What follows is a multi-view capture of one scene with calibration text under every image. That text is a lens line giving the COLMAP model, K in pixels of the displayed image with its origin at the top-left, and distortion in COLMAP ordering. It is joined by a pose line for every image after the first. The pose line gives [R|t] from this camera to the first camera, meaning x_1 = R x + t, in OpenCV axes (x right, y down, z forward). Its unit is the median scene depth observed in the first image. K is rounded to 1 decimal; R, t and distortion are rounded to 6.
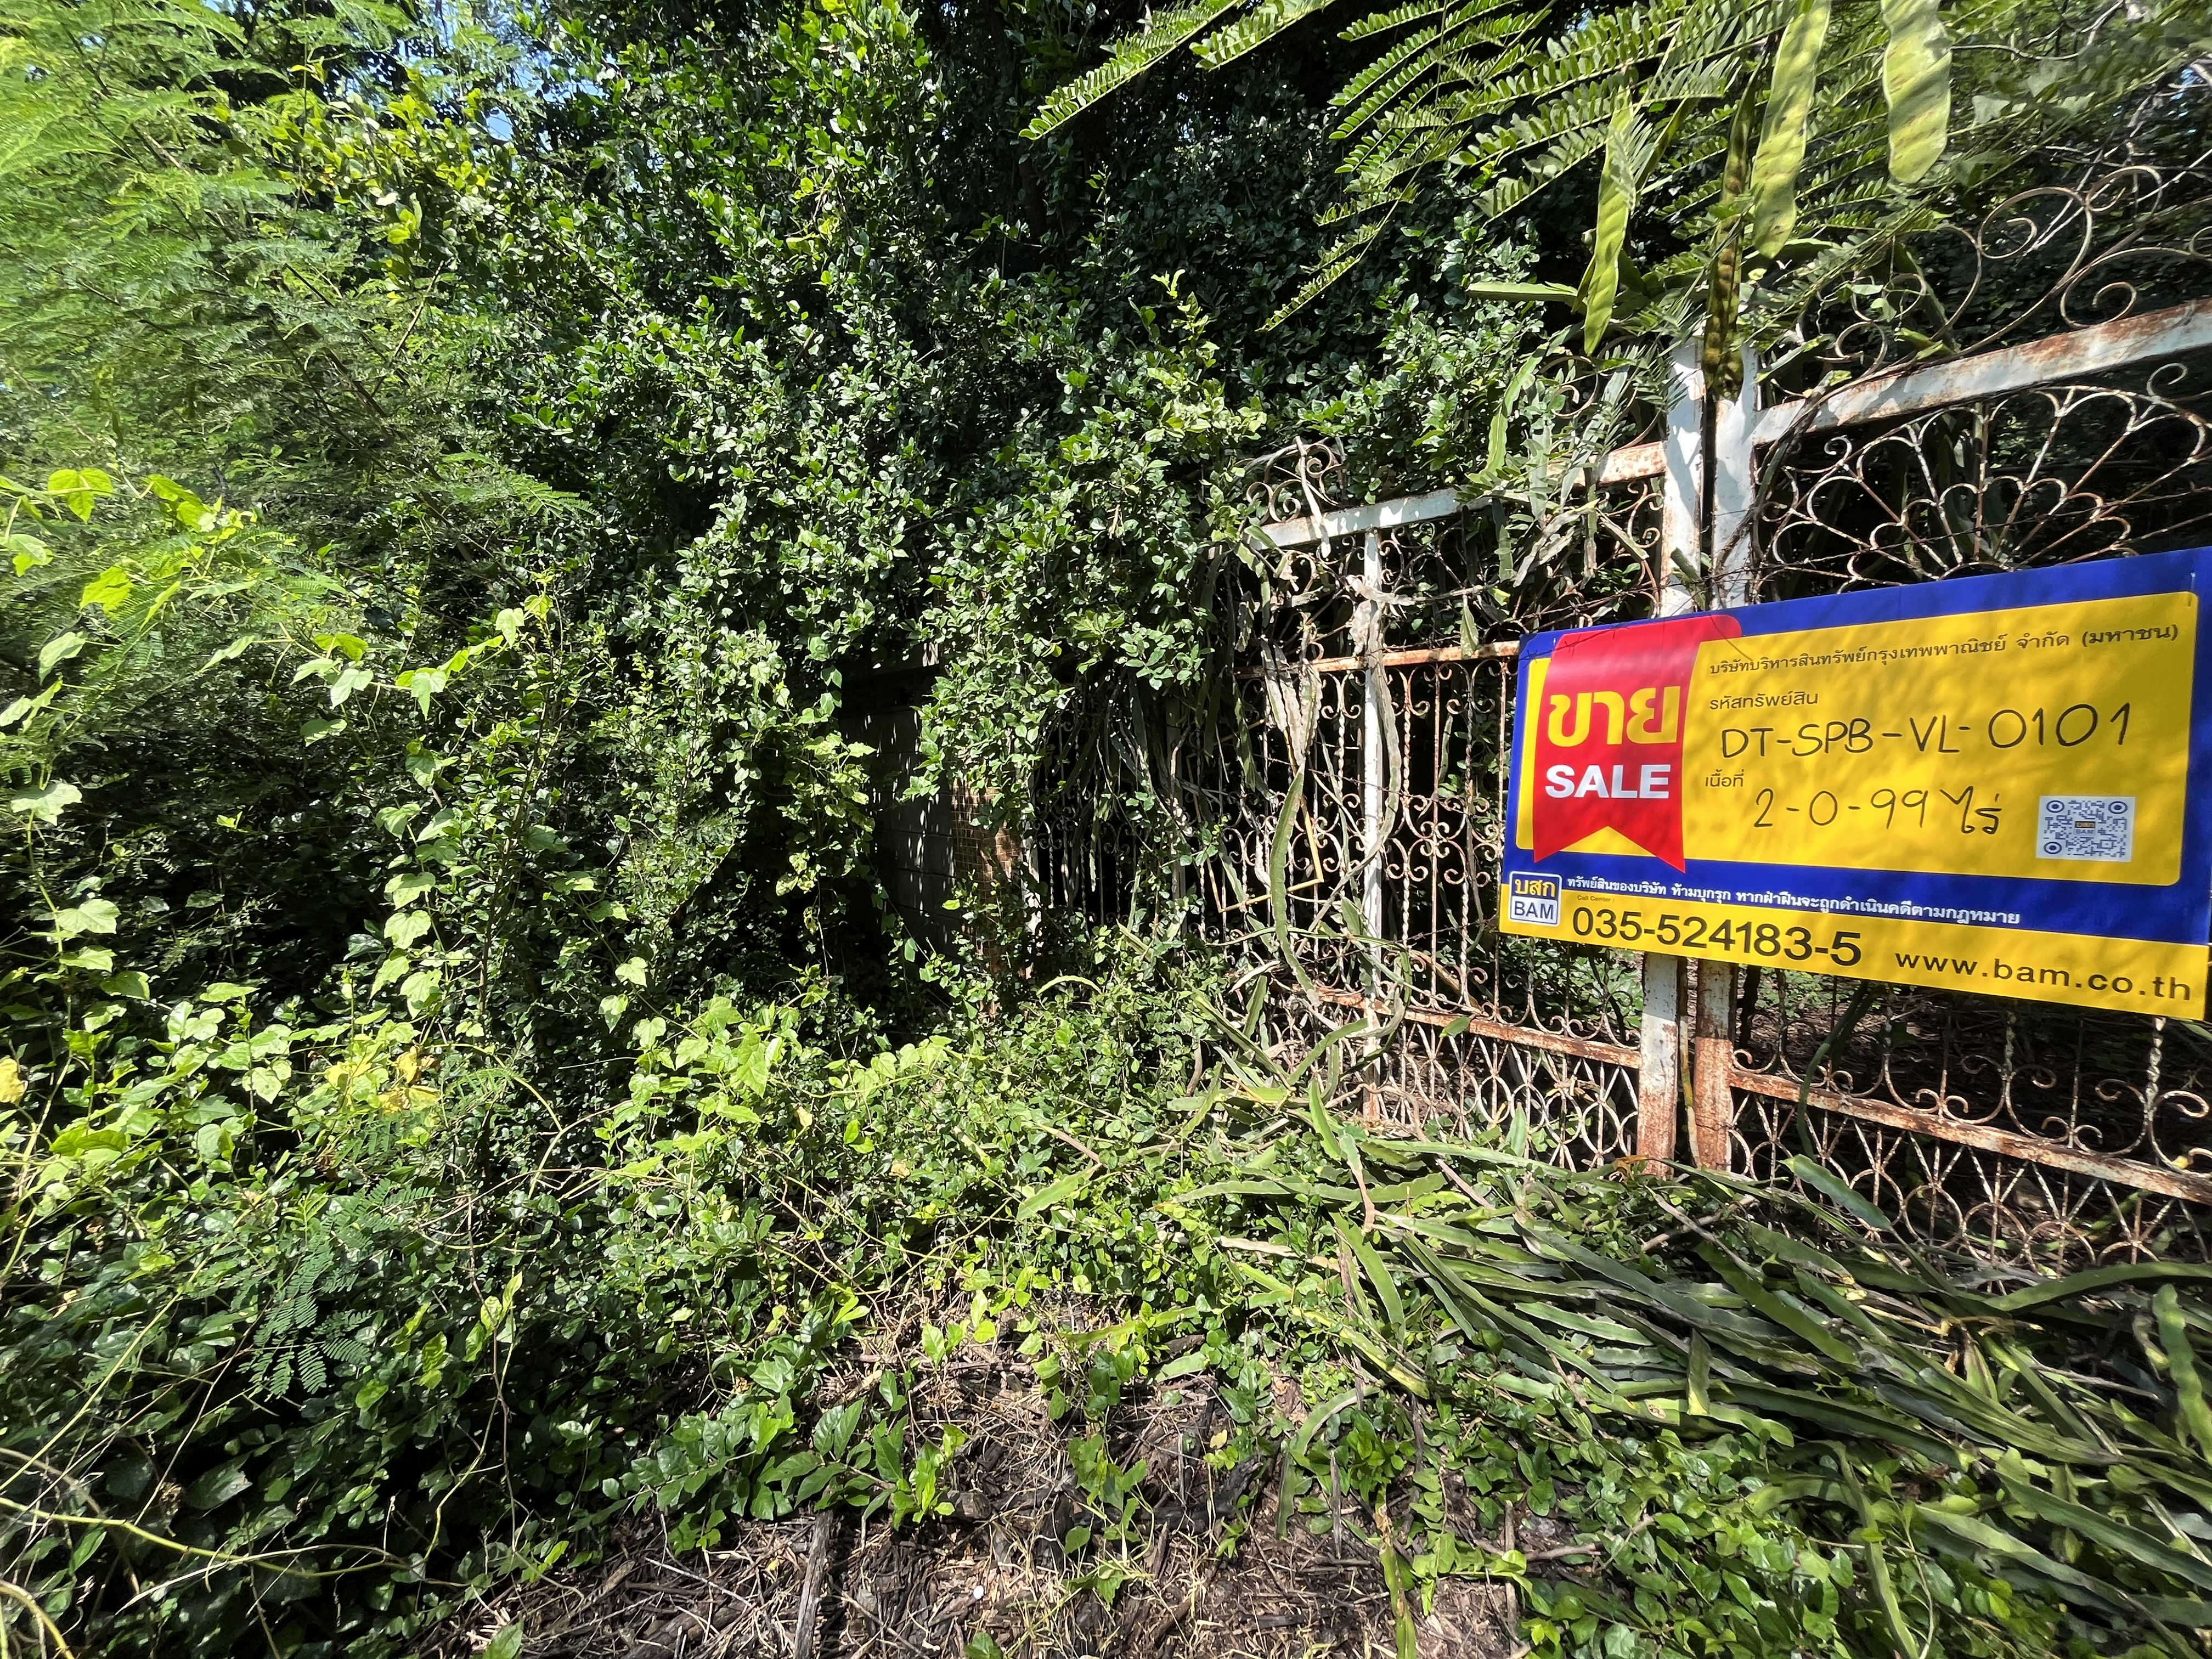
lens RADIAL K [[900.3, 0, 1088.4], [0, 900.3, 832.7], [0, 0, 1]] dist [-0.002790, 0.000373]
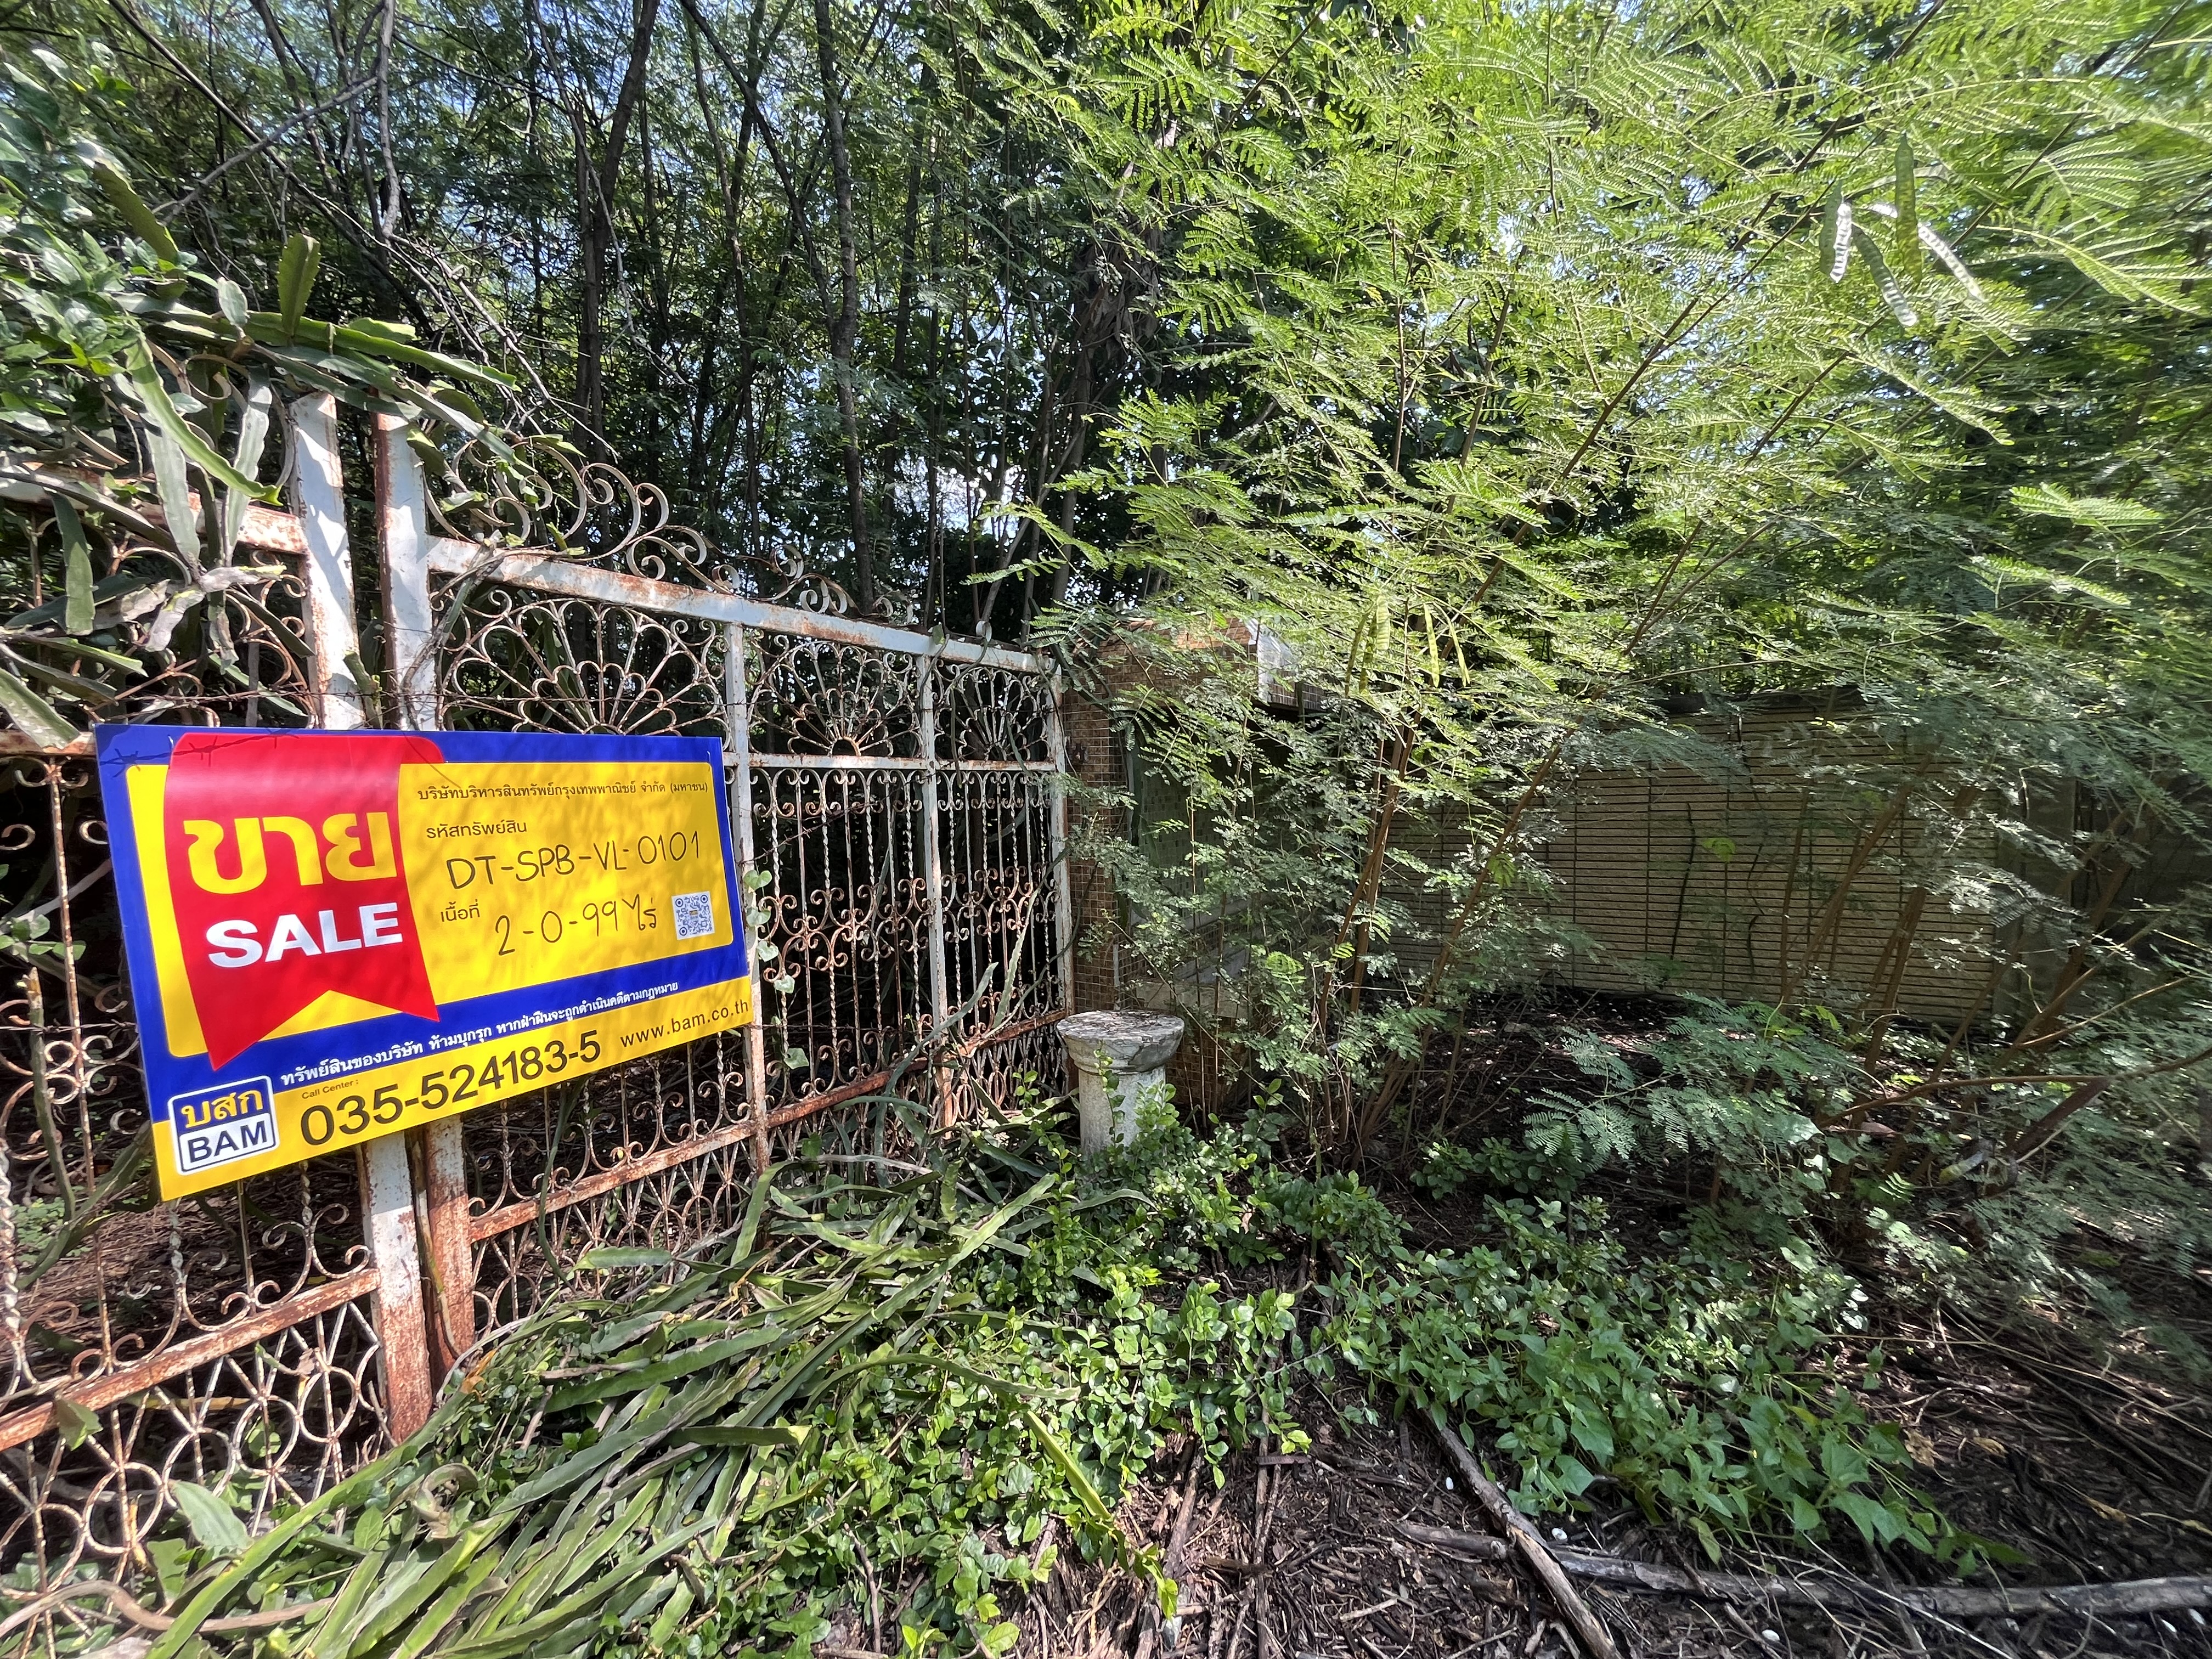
lens RADIAL K [[900.3, 0, 1096.5], [0, 900.3, 823.9], [0, 0, 1]] dist [-0.002790, 0.000373]
pose [[-0.341712, 0.022958, 0.939524, -0.377489], [0.151701, 0.987939, 0.031034, -0.073443], [-0.927480, 0.153132, -0.341073, 0.648322]]
